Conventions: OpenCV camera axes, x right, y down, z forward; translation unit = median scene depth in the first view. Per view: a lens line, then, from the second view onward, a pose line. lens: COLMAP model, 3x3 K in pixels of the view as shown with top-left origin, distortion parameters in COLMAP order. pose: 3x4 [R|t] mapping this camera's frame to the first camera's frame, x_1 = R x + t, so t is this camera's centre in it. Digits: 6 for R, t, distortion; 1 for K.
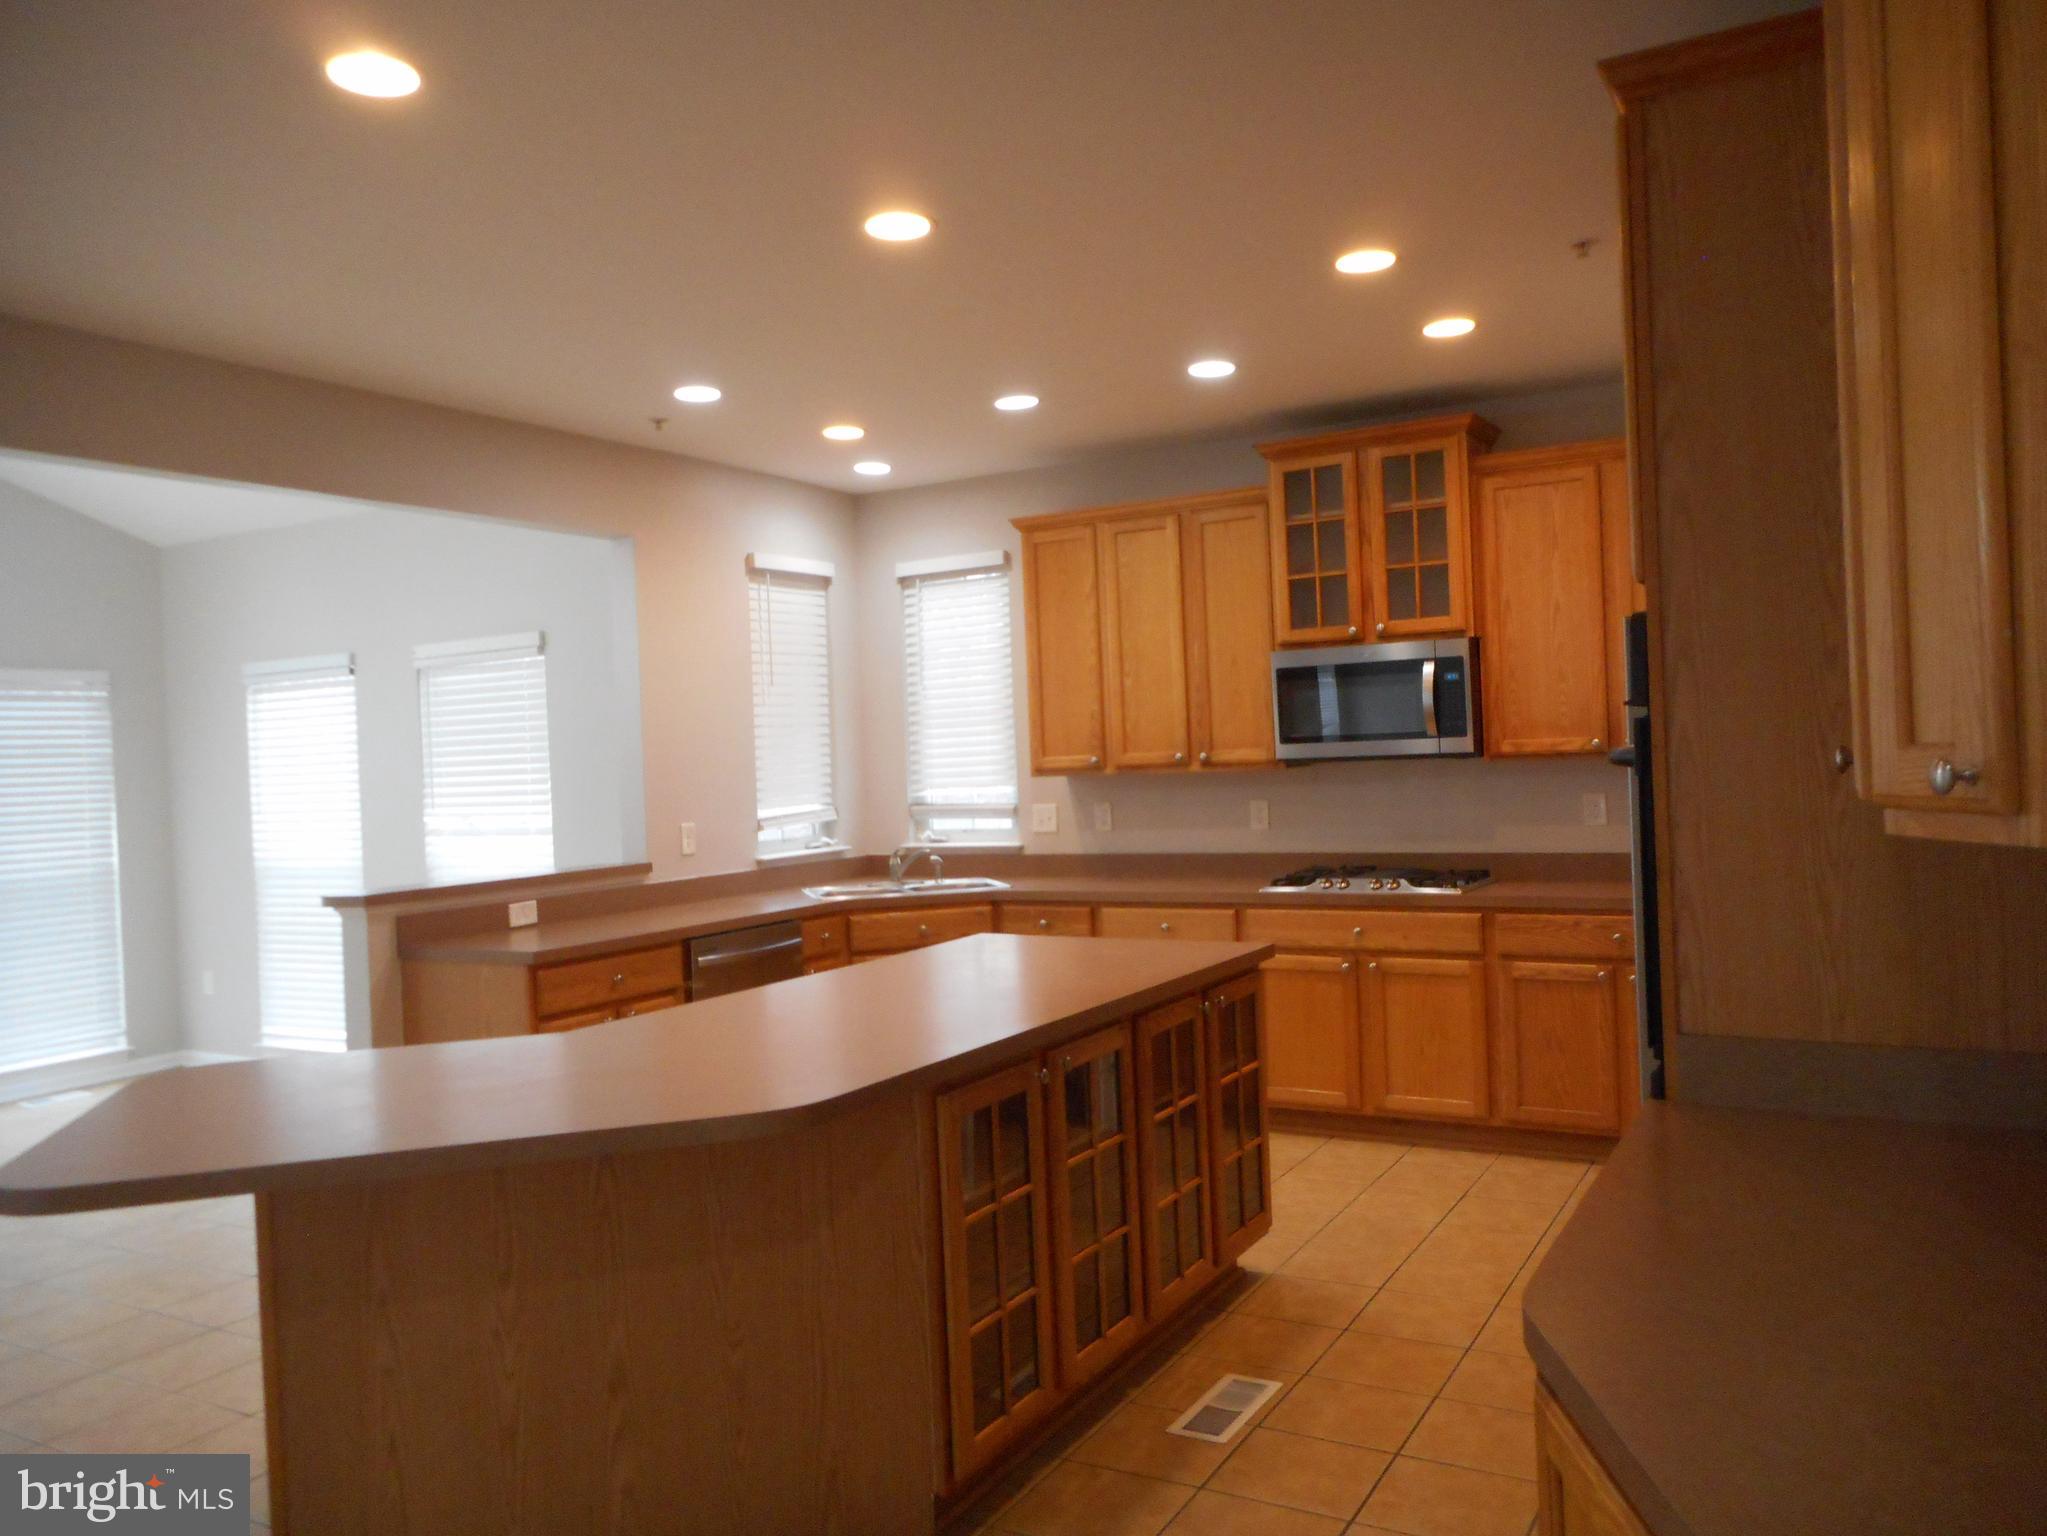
lens RADIAL K [[1523.8, 0, 1025.0], [0, 1523.8, 772.9], [0, 0, 1]] dist [0.013436, -0.028953]
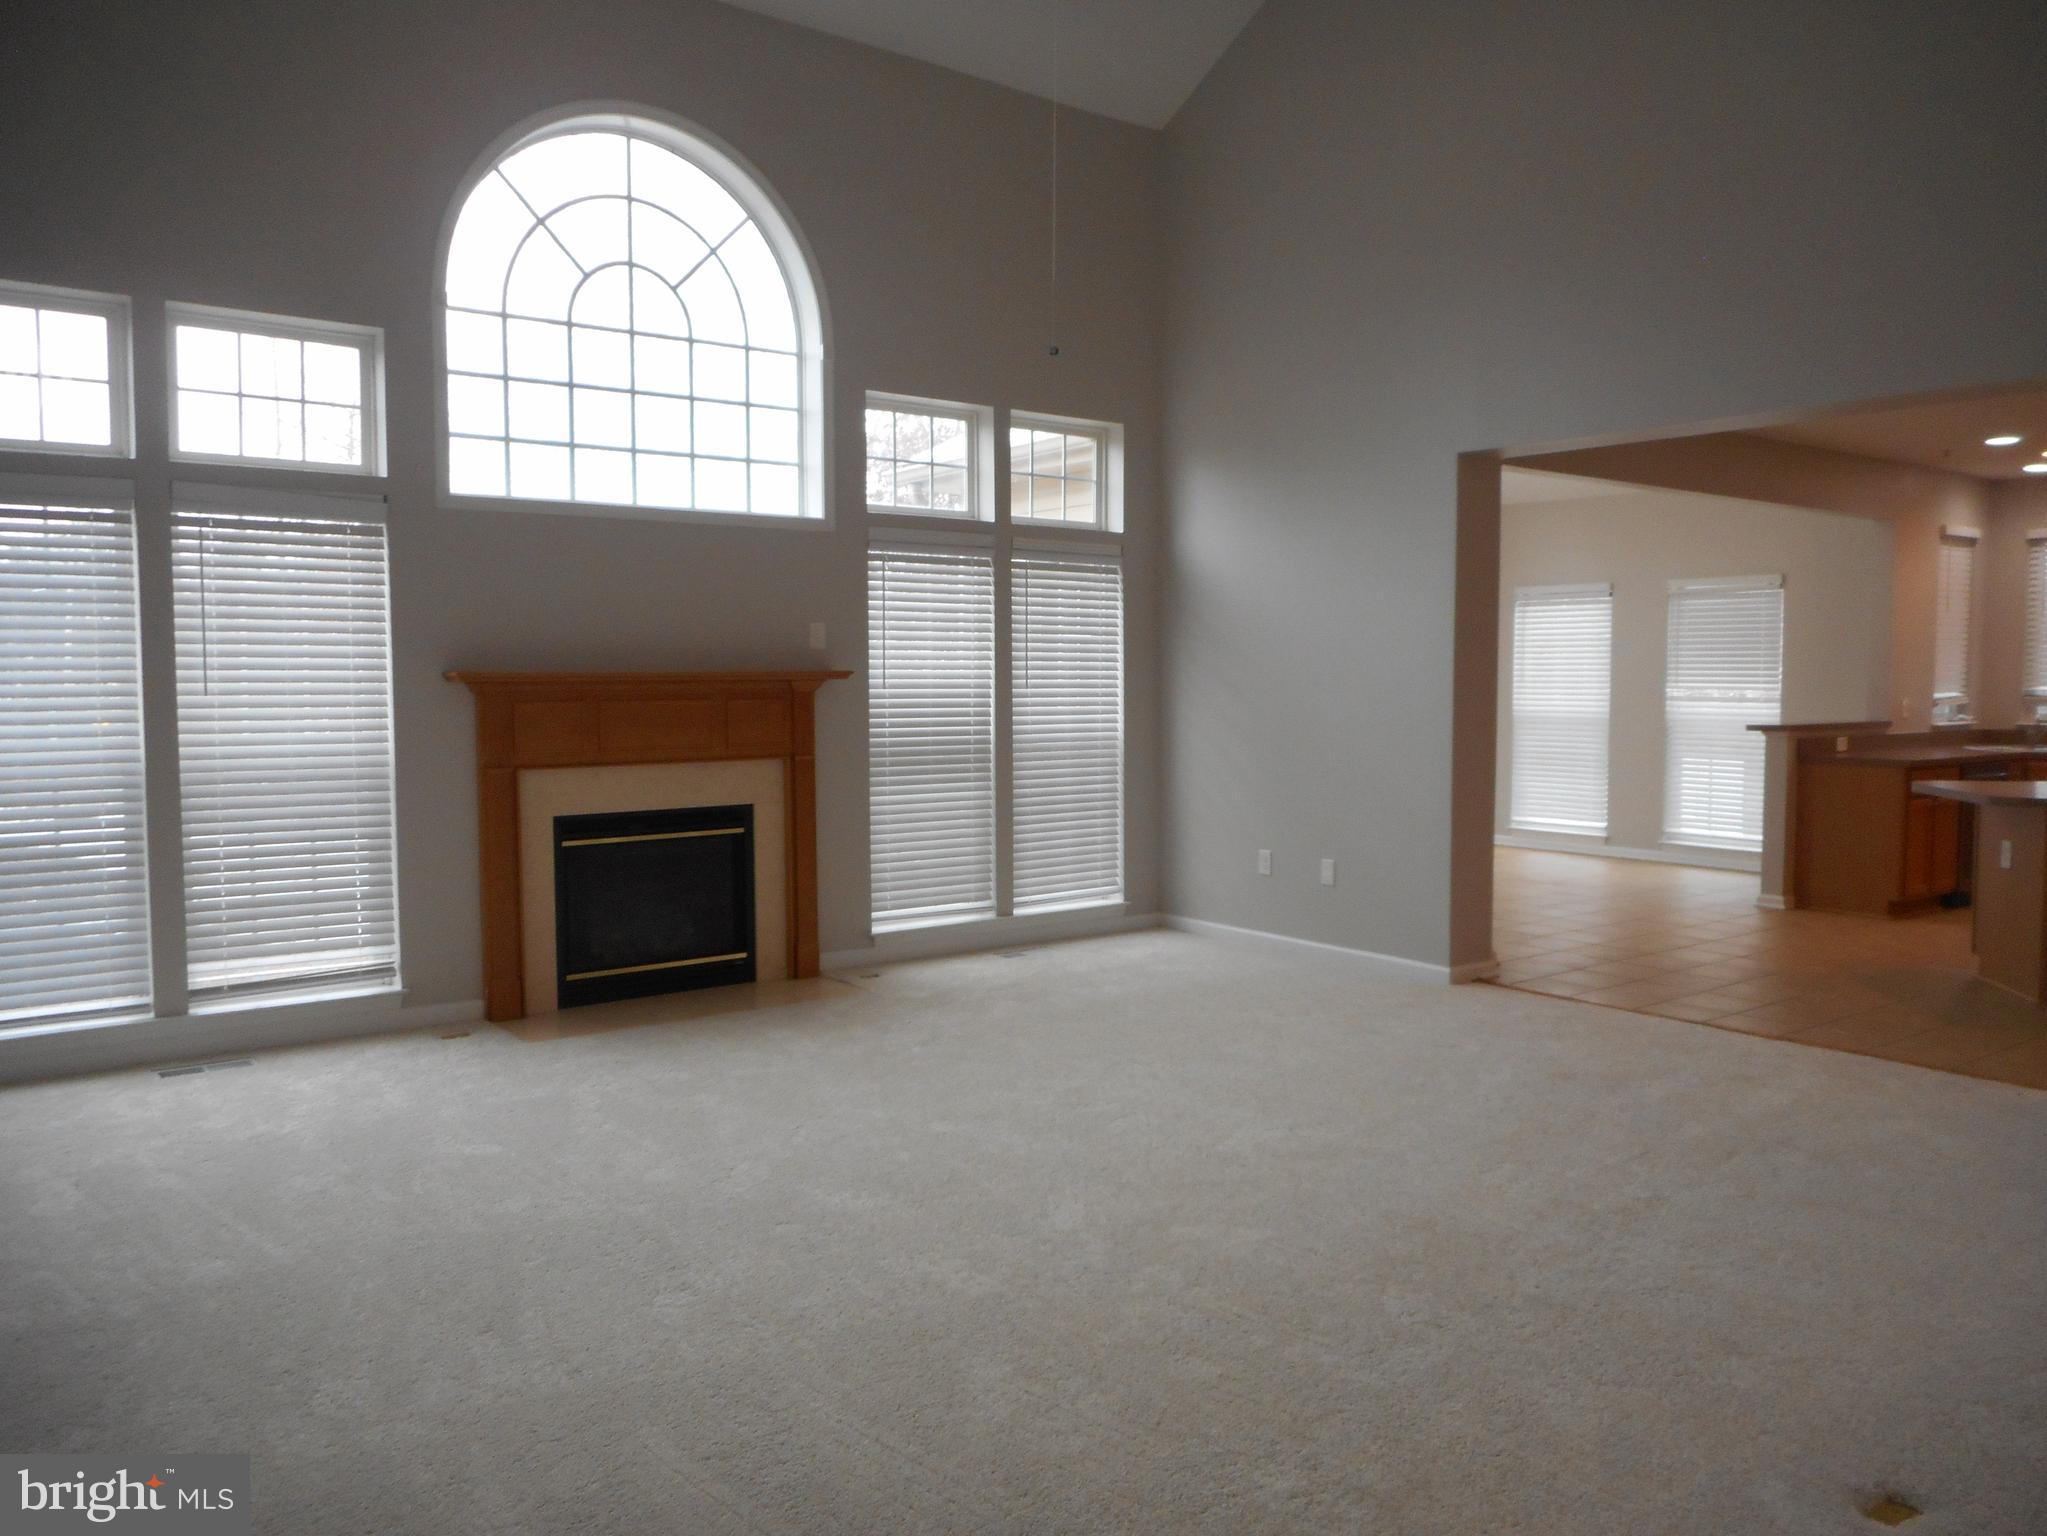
lens RADIAL K [[1523.8, 0, 1021.5], [0, 1523.8, 773.9], [0, 0, 1]] dist [0.013436, -0.028953]
pose [[0.919847, 0.069331, -0.386103, -0.427391], [-0.045286, 0.996445, 0.071038, 0.038105], [0.389656, -0.047859, 0.919716, -0.787413]]
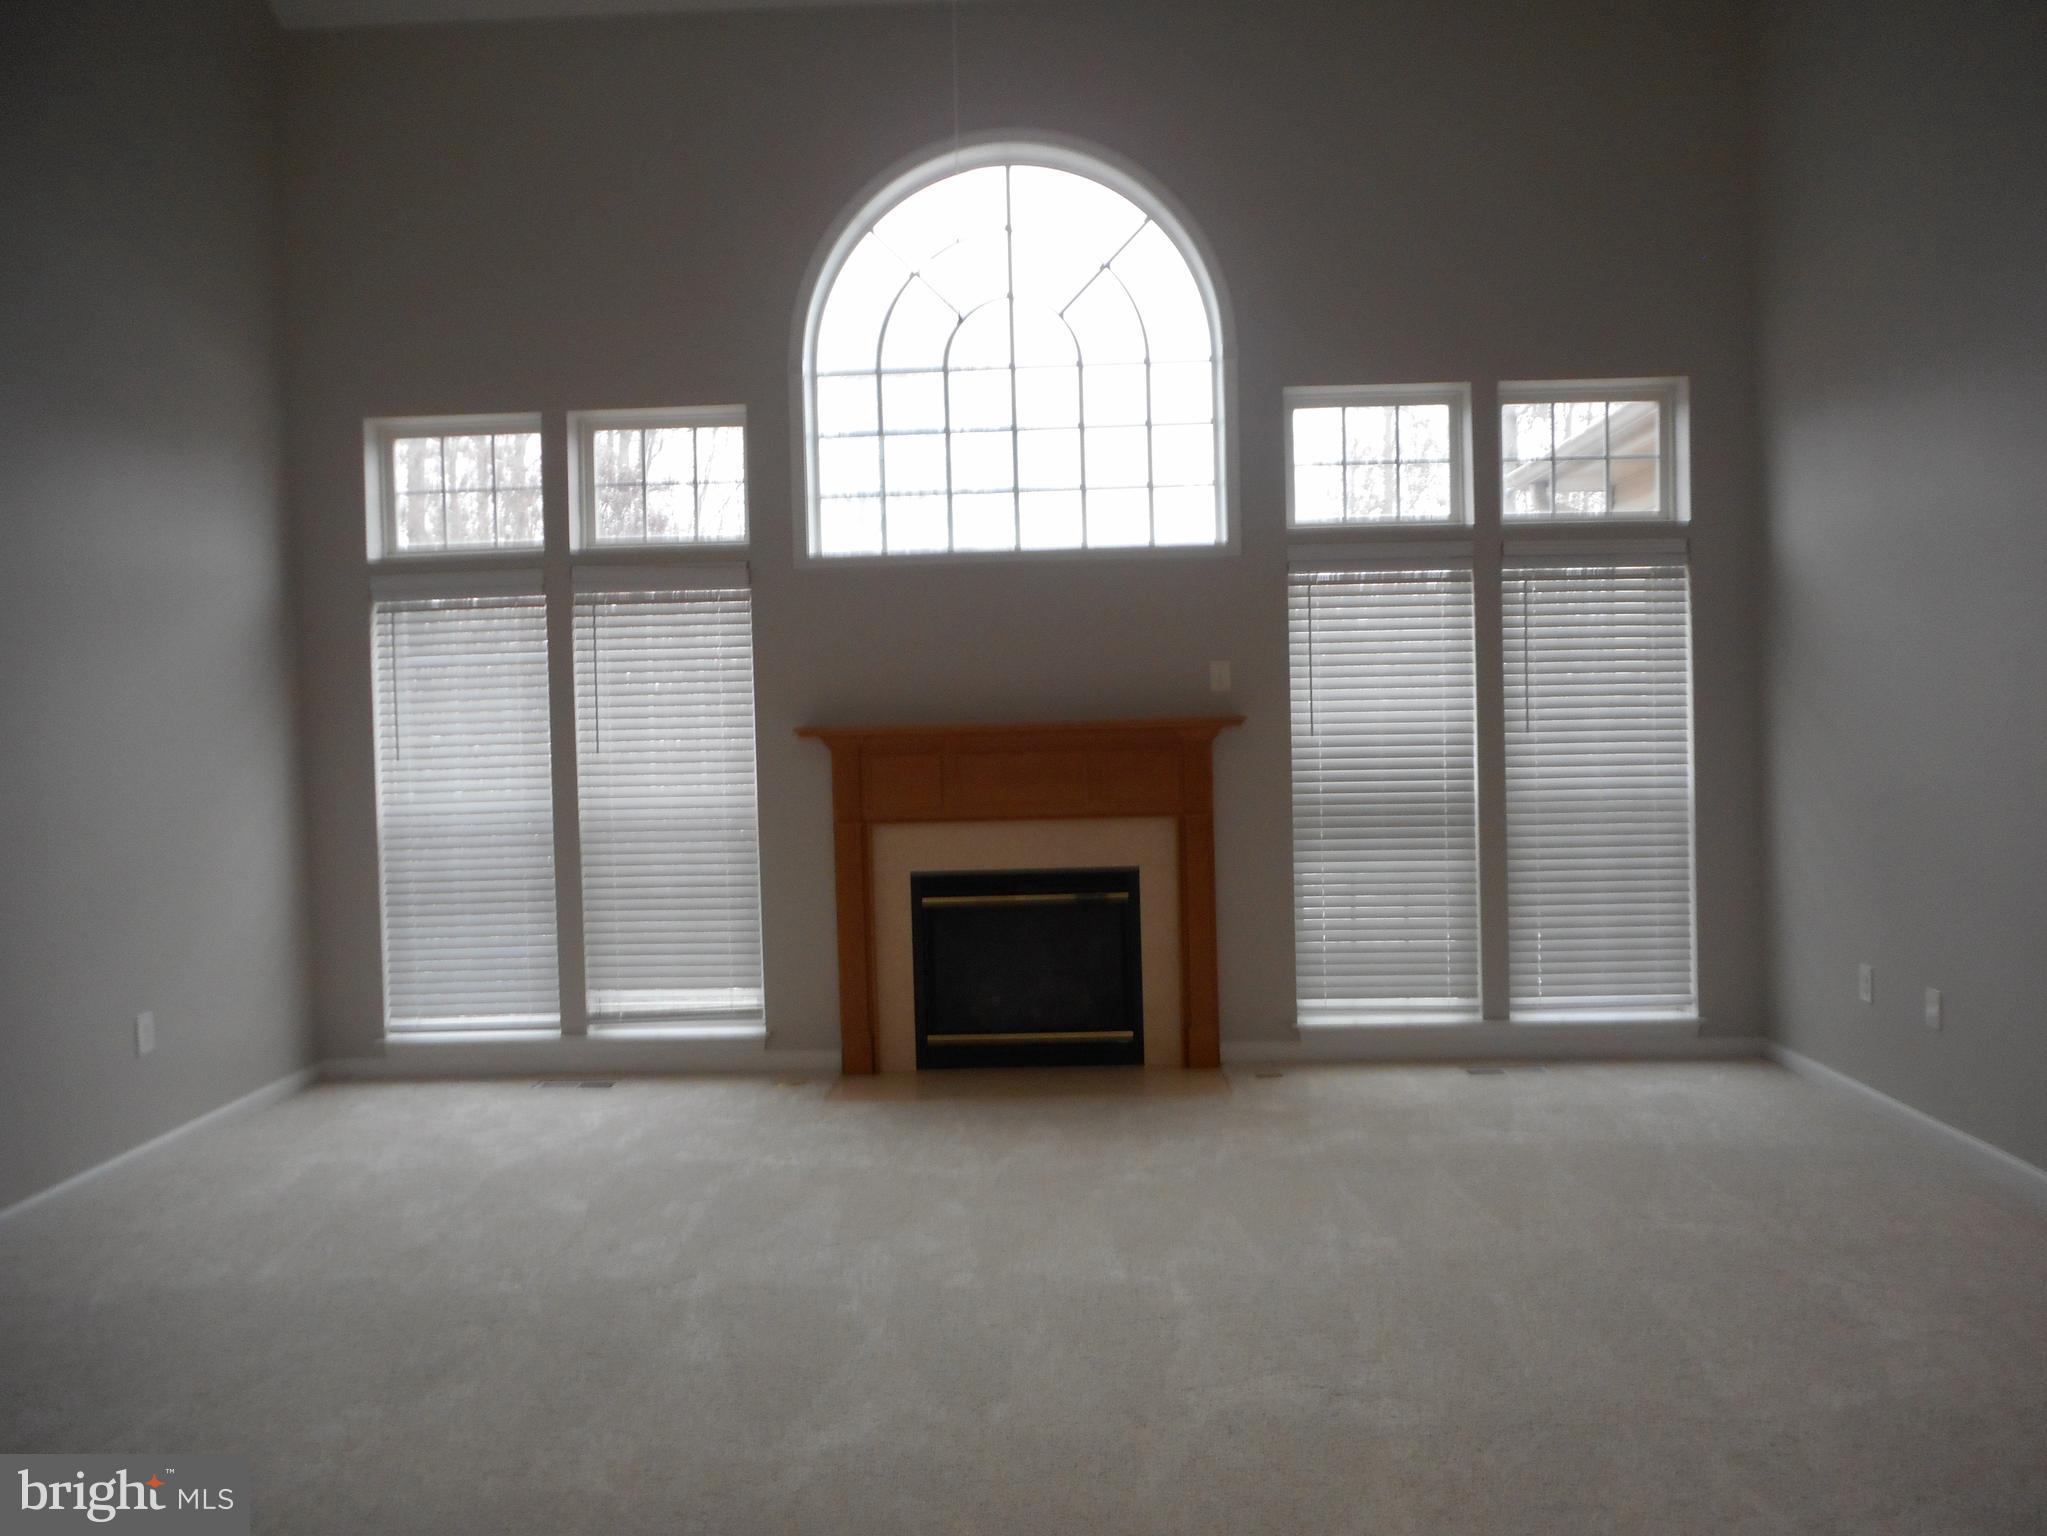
lens RADIAL K [[1523.8, 0, 1022.6], [0, 1523.8, 771.6], [0, 0, 1]] dist [0.013436, -0.028953]
pose [[0.470331, 0.061986, -0.880310, -0.204334], [-0.009920, 0.997838, 0.064962, 0.021851], [0.882434, -0.021821, 0.469929, -0.390940]]
